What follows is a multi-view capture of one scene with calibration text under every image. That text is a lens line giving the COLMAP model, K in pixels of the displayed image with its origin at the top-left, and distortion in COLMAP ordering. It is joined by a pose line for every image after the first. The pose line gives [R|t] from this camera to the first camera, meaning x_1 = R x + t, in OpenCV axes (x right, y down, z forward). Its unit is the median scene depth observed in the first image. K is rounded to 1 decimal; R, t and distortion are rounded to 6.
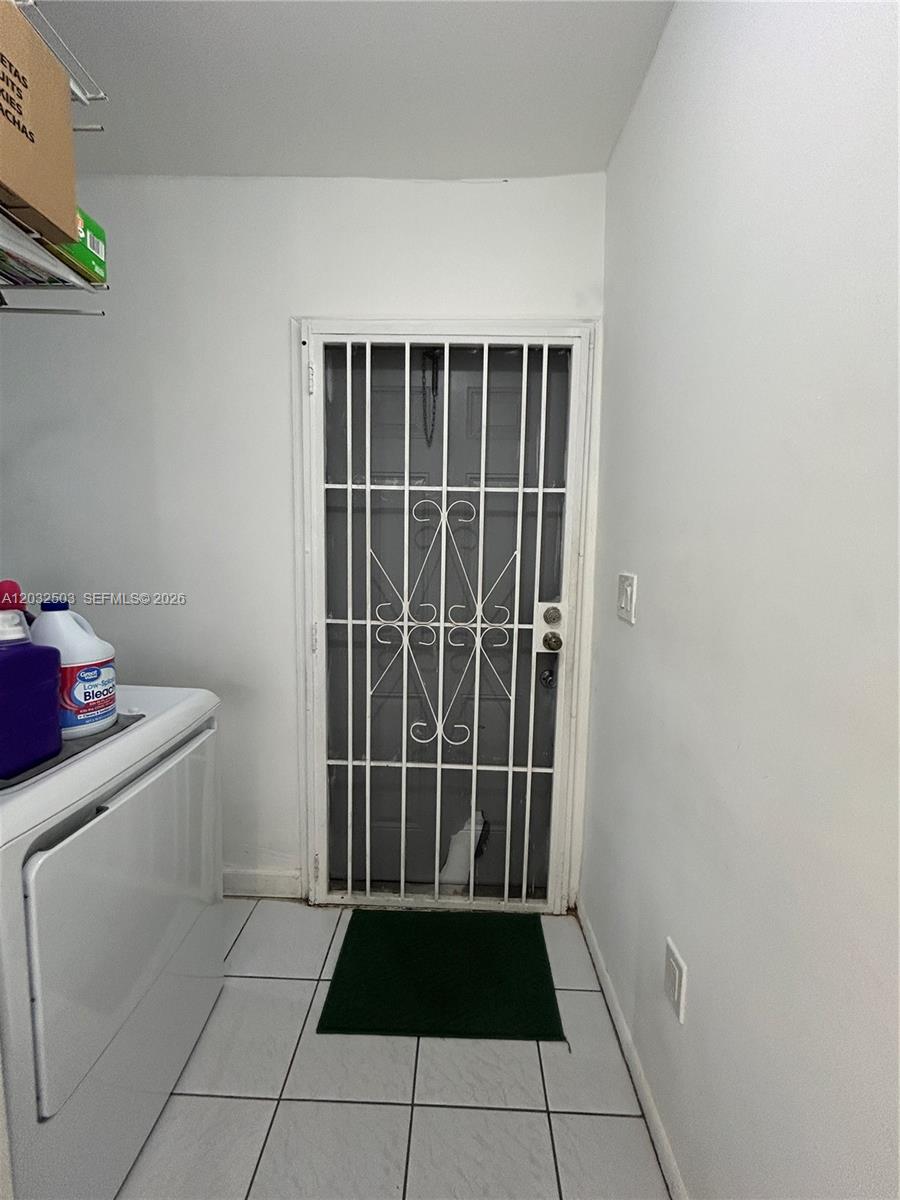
lens RADIAL K [[480.0, 0, 448.6], [0, 480.0, 597.9], [0, 0, 1]] dist [-0.001194, 0.002213]
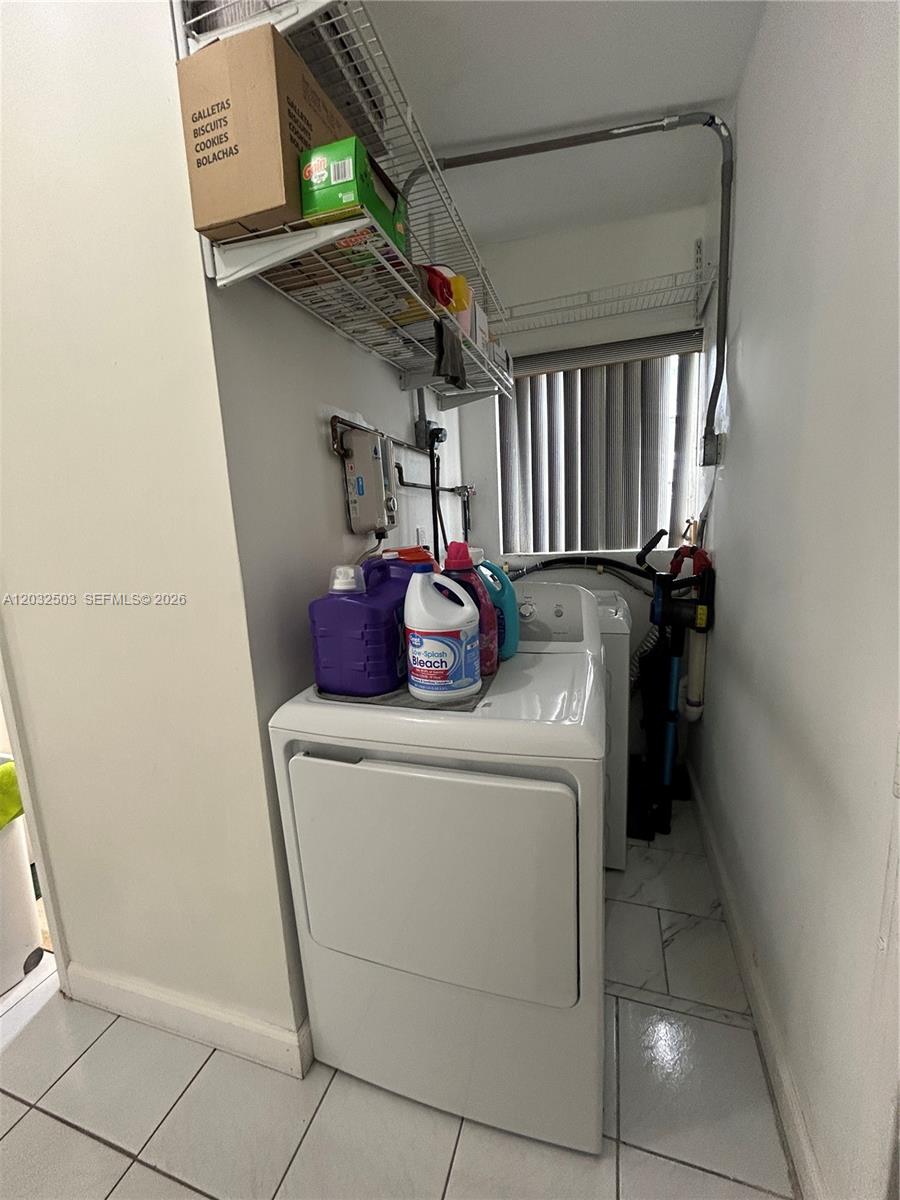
lens RADIAL K [[480.0, 0, 450.9], [0, 480.0, 601.6], [0, 0, 1]] dist [-0.001194, 0.002213]
pose [[-0.286944, 0.154769, -0.945362, 0.155256], [-0.054915, 0.982582, 0.177531, -0.098499], [0.956372, 0.102856, -0.273447, 1.321423]]
